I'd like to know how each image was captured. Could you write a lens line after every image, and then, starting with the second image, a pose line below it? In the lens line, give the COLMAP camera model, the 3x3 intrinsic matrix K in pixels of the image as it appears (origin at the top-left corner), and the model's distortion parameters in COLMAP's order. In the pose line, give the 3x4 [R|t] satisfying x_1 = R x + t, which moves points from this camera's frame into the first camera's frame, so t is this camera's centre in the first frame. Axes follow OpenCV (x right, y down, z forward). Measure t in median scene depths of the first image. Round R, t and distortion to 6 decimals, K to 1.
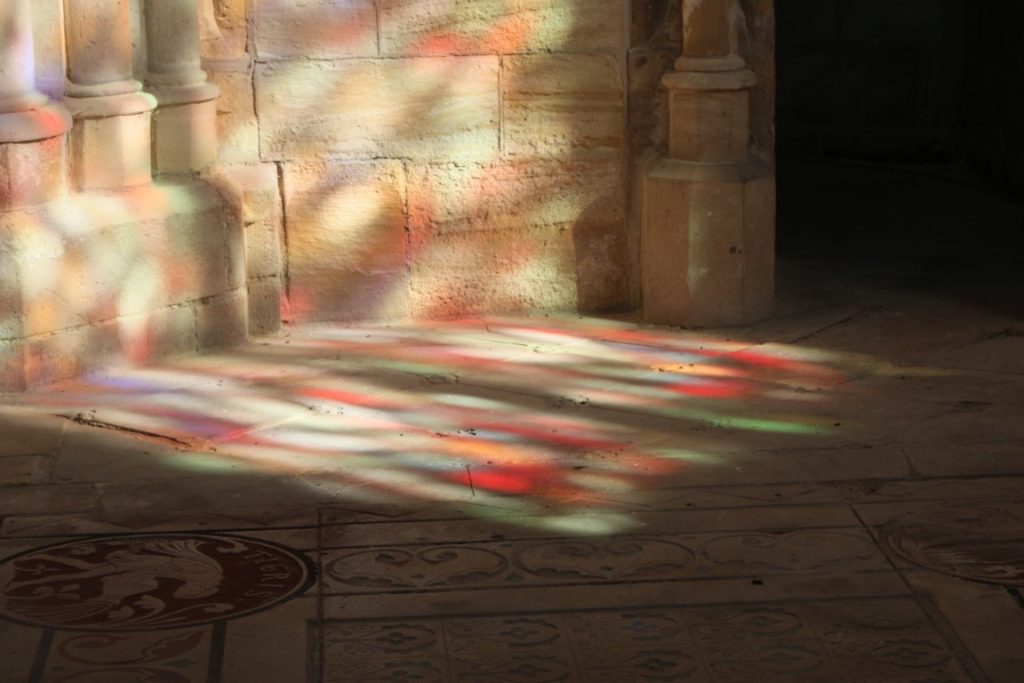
lens RADIAL K [[1809.3, 0, 521.3], [0, 1809.3, 344.7], [0, 0, 1]] dist [0.035664, 0.108500]
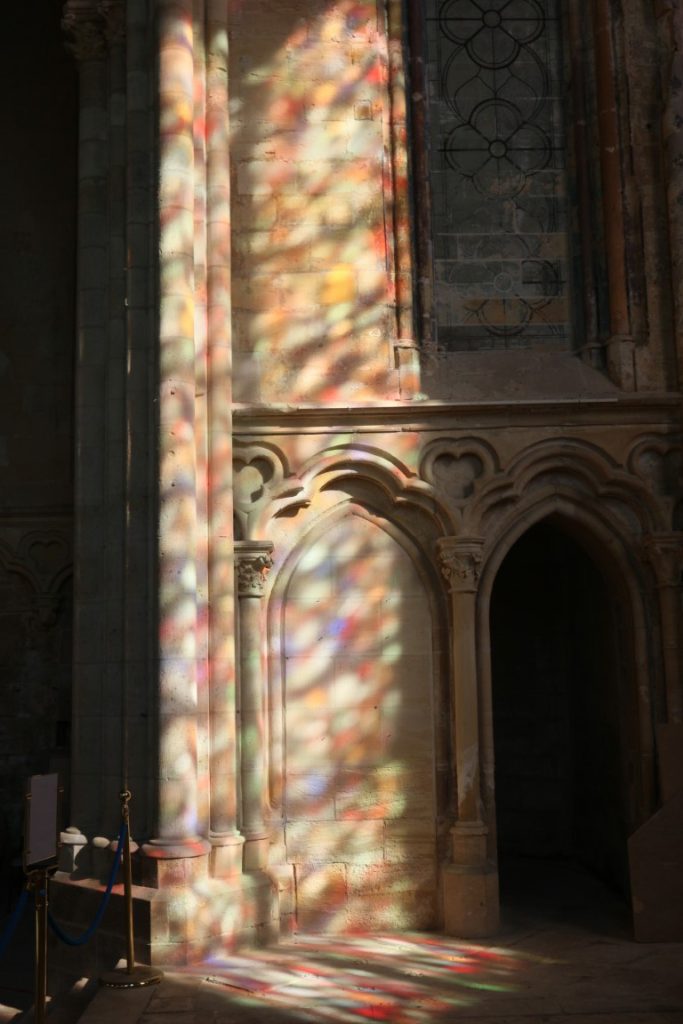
lens RADIAL K [[1129.5, 0, 325.8], [0, 1129.5, 521.7], [0, 0, 1]] dist [0.010077, -0.010061]
pose [[0.999325, 0.017563, 0.032279, -0.145689], [-0.004979, 0.935013, -0.354579, 0.006934], [-0.036409, 0.354179, 0.934469, -0.567761]]
